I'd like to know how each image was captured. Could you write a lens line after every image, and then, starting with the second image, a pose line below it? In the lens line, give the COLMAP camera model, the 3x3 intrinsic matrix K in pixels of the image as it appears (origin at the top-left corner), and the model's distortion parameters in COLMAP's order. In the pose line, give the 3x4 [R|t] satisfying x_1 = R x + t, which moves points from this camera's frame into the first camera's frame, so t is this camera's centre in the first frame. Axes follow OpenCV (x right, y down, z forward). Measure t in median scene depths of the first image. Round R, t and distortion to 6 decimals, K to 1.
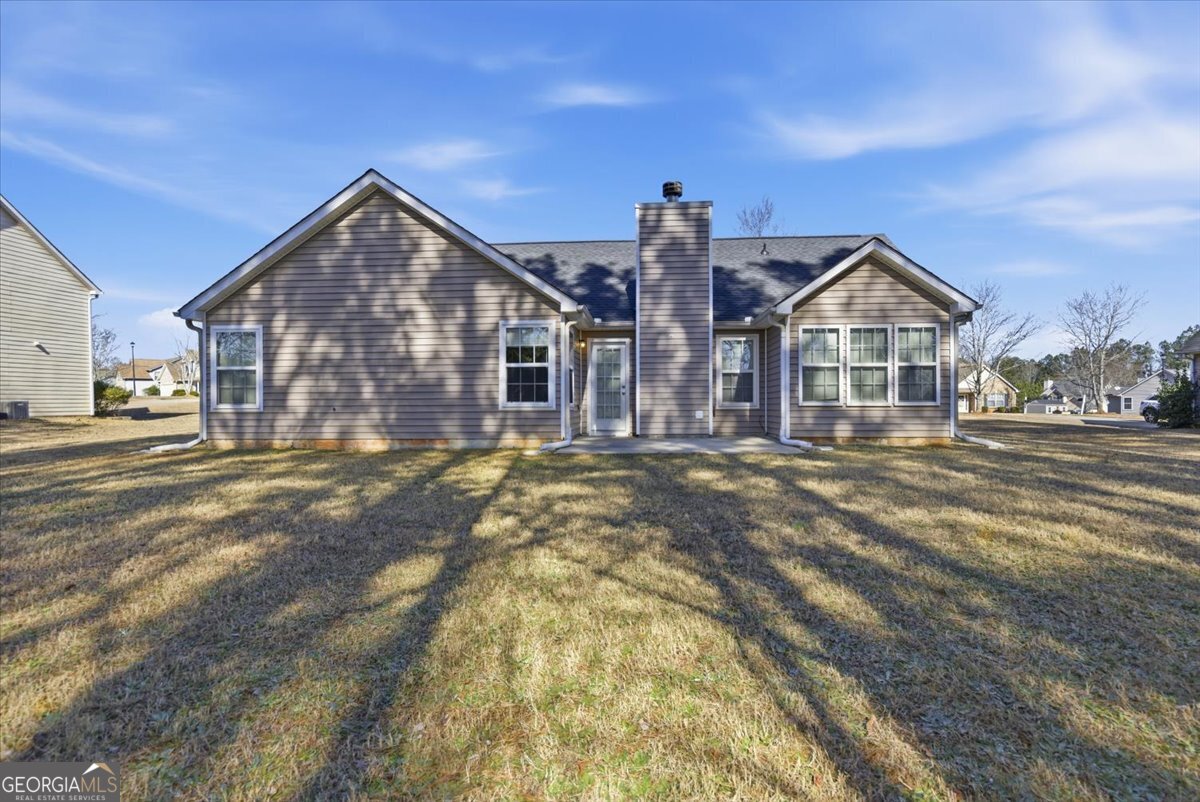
lens RADIAL K [[553.9, 0, 607.5], [0, 553.9, 402.1], [0, 0, 1]] dist [-0.000154, 0.000253]
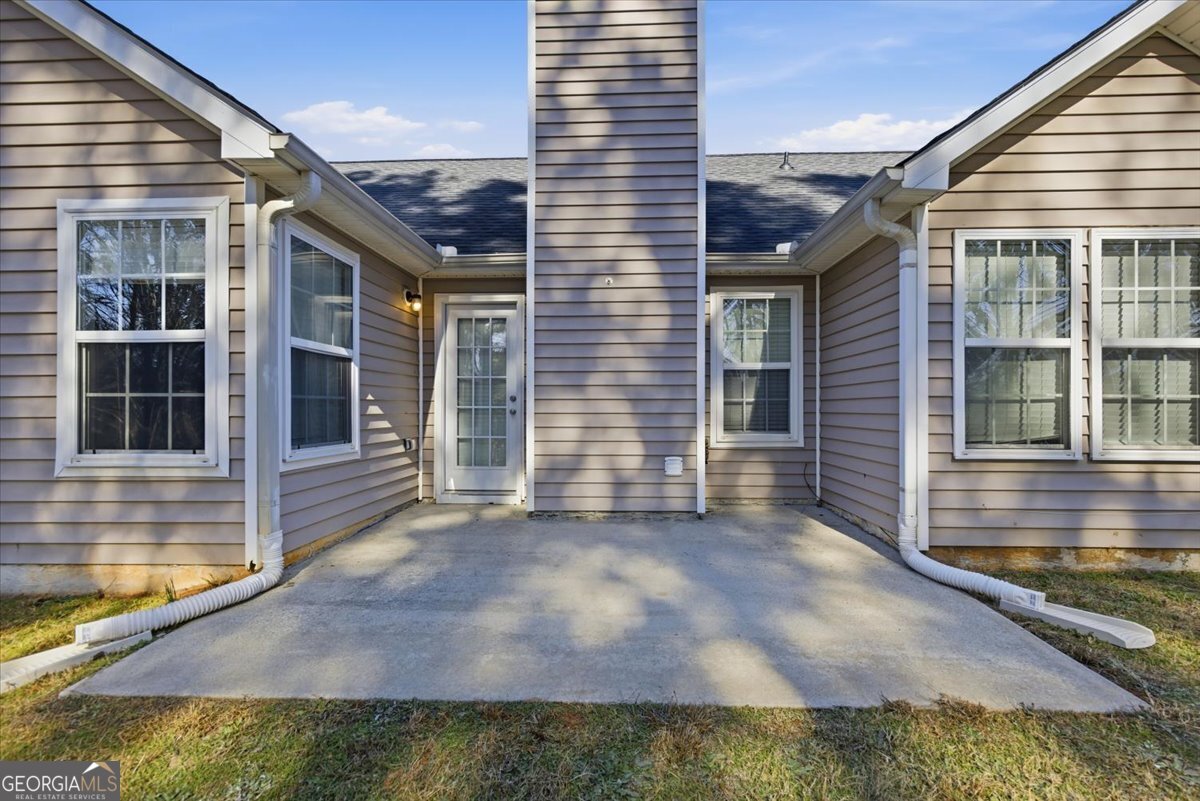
lens RADIAL K [[553.9, 0, 597.4], [0, 553.9, 401.3], [0, 0, 1]] dist [-0.000154, 0.000253]
pose [[0.999590, 0.001968, 0.028577, 0.106451], [-0.001706, 0.999956, -0.009190, -0.026017], [-0.028593, 0.009137, 0.999549, 0.650121]]
